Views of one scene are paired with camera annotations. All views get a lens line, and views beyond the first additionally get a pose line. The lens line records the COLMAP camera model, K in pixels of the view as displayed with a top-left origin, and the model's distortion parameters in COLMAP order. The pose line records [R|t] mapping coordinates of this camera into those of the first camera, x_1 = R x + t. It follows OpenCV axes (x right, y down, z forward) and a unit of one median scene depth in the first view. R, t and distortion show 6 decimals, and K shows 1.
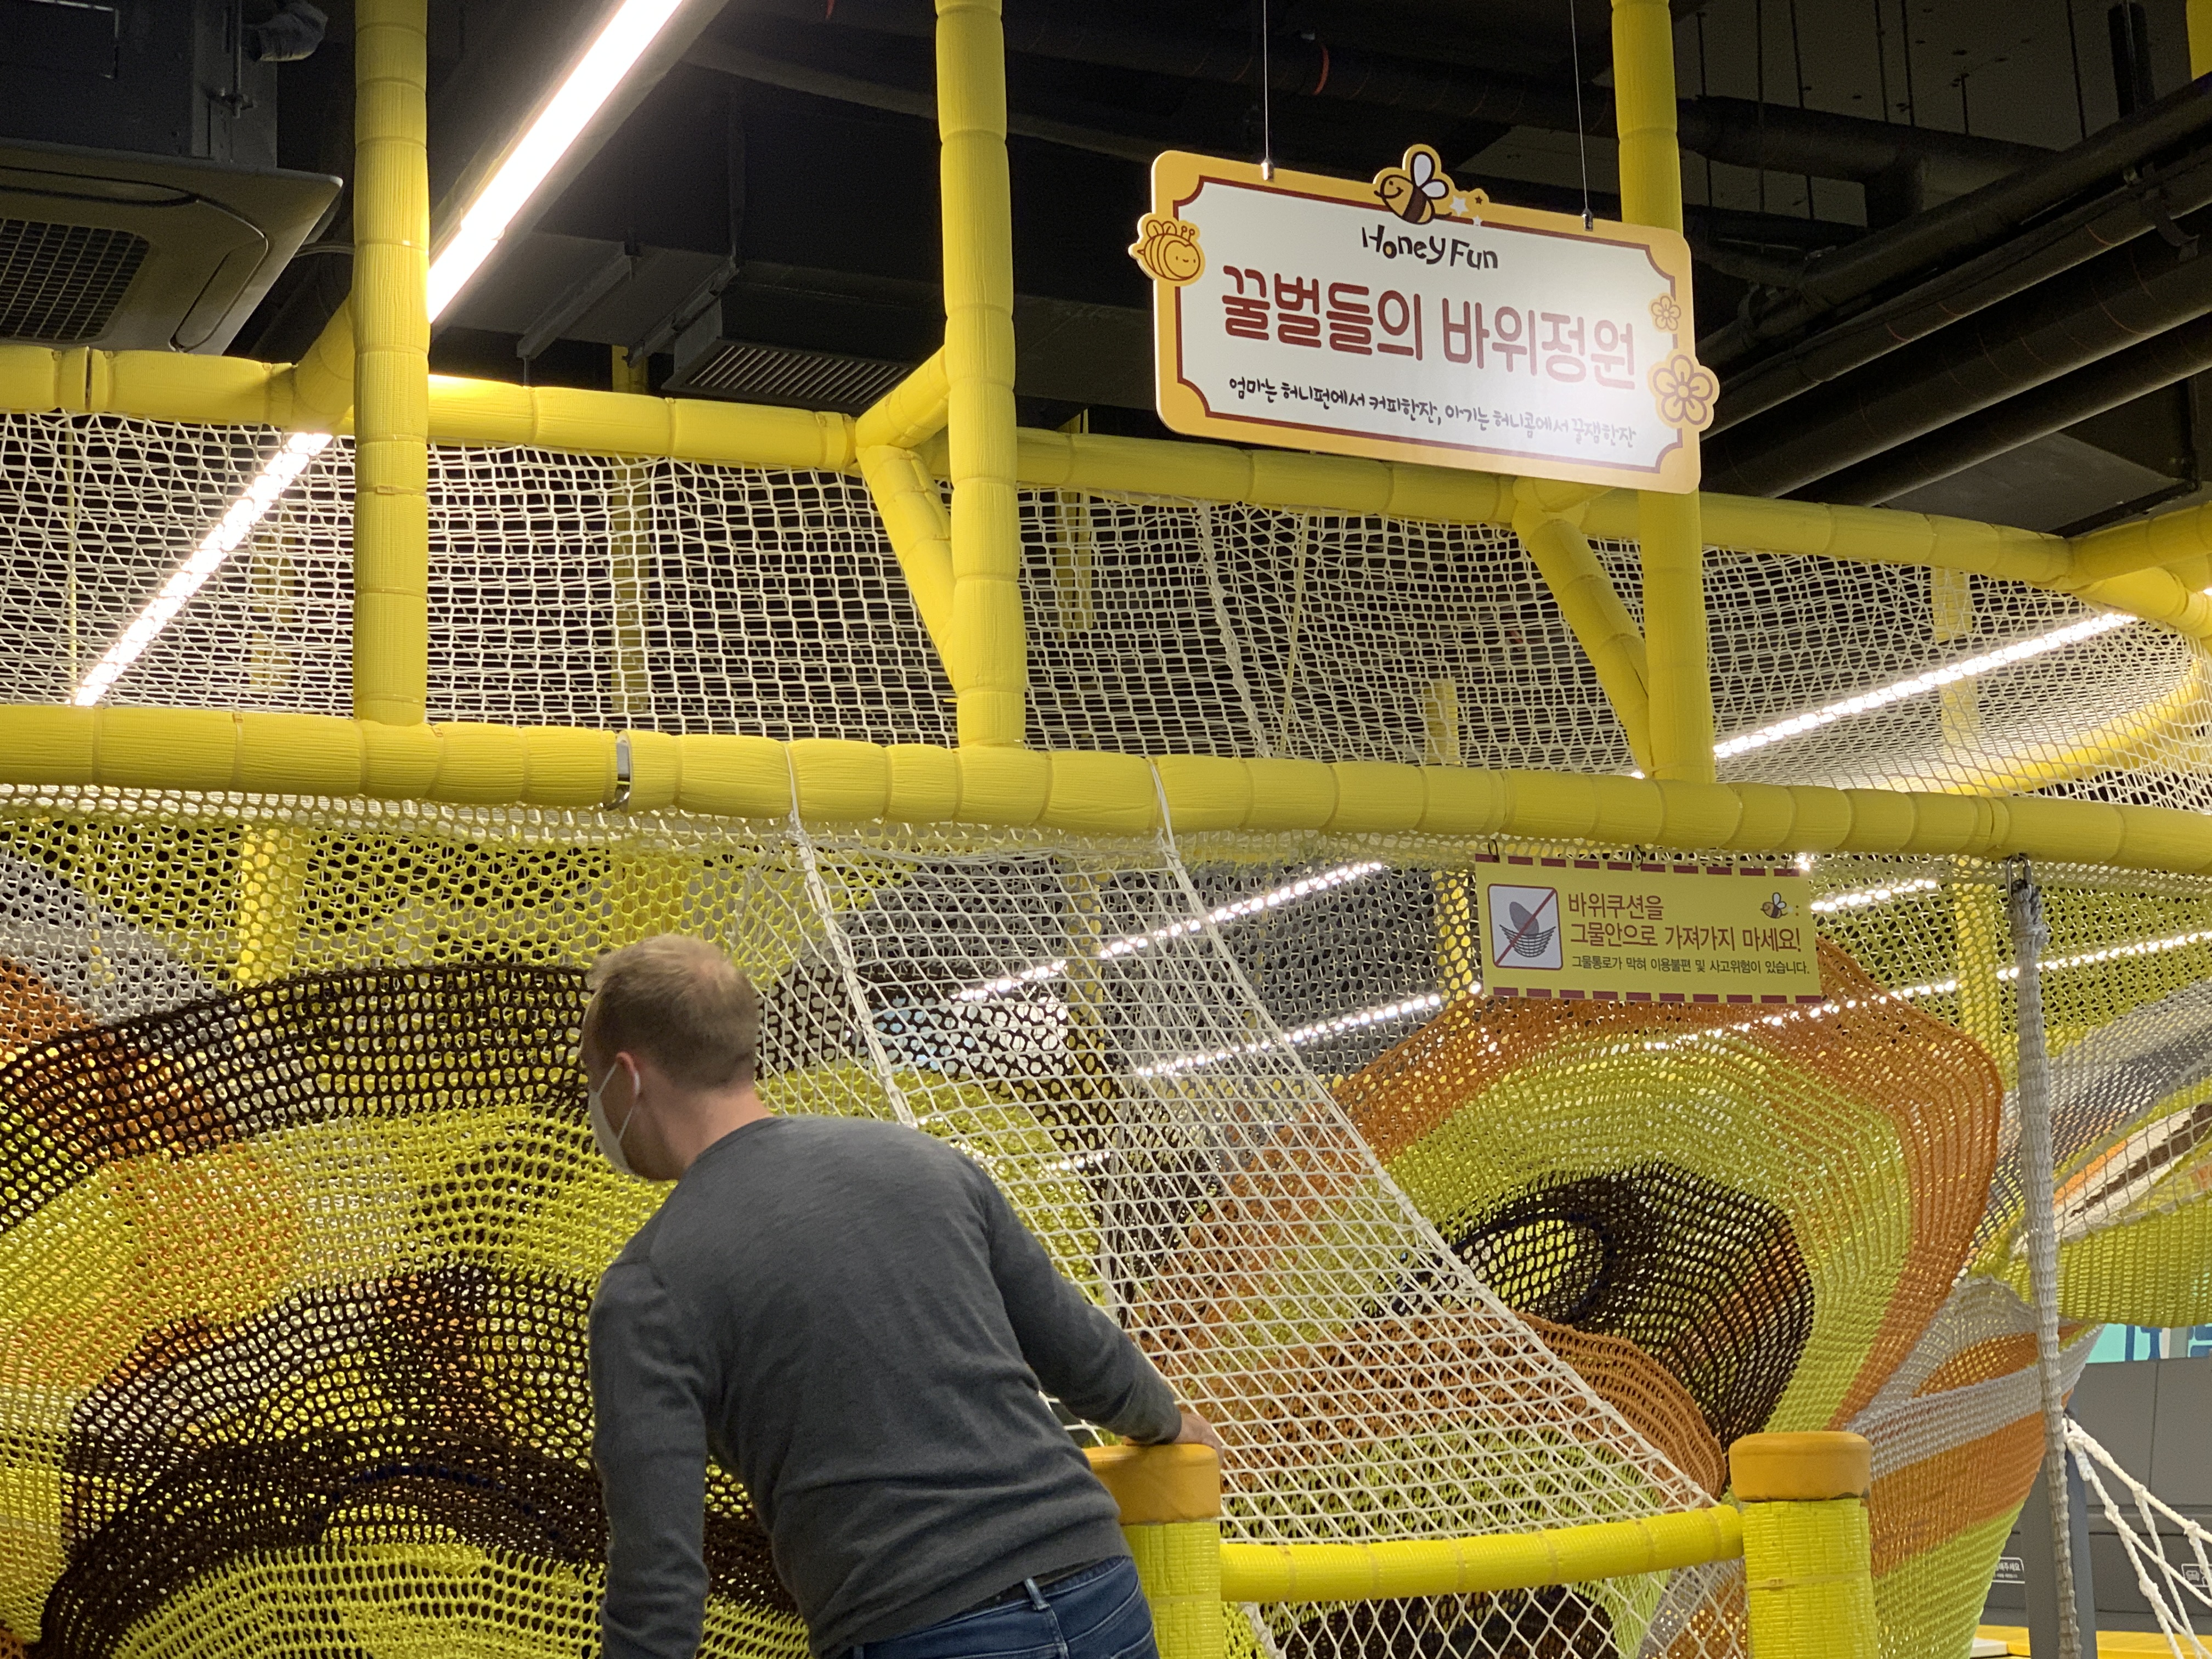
lens RADIAL K [[3469.2, 0, 1106.0], [0, 3469.2, 829.5], [0, 0, 1]] dist [0.017992, 0.005303]
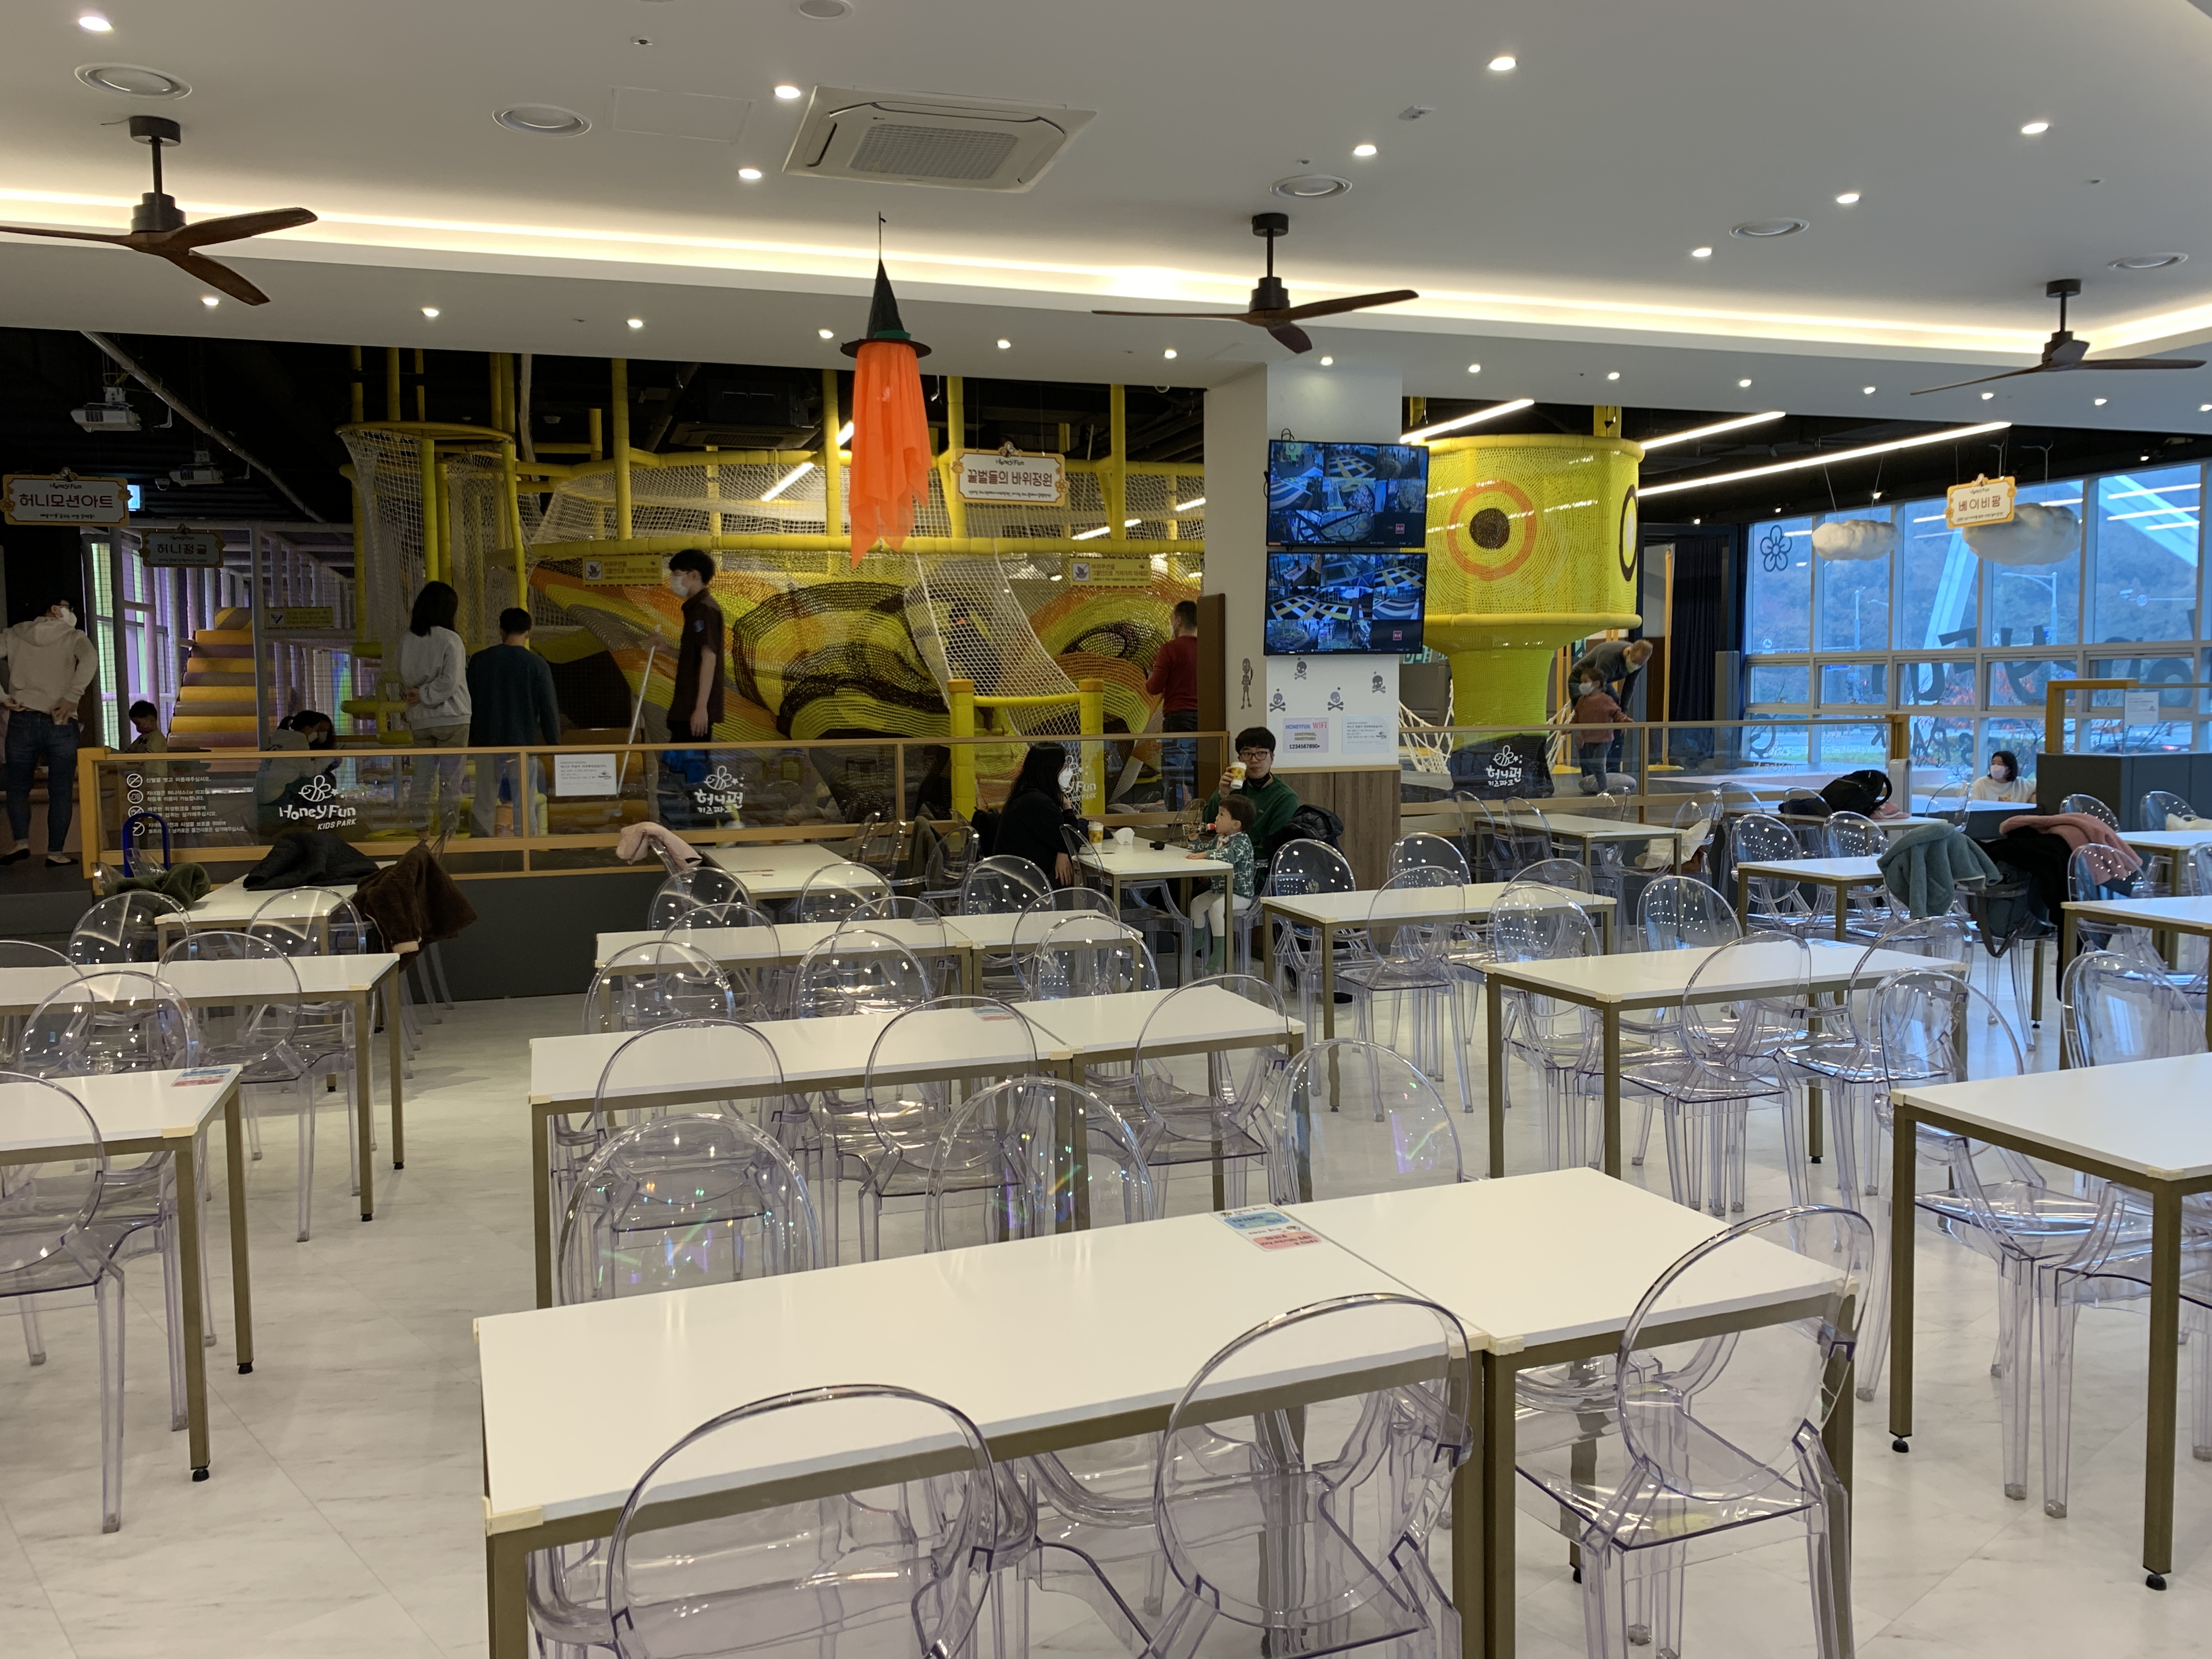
lens RADIAL K [[1678.1, 0, 1106.0], [0, 1678.1, 829.5], [0, 0, 1]] dist [0.032502, -0.003663]
pose [[0.992608, 0.033289, -0.116713, 0.458473], [-0.001728, 0.965429, 0.260662, -0.240849], [0.121355, -0.258533, 0.958349, -1.328325]]
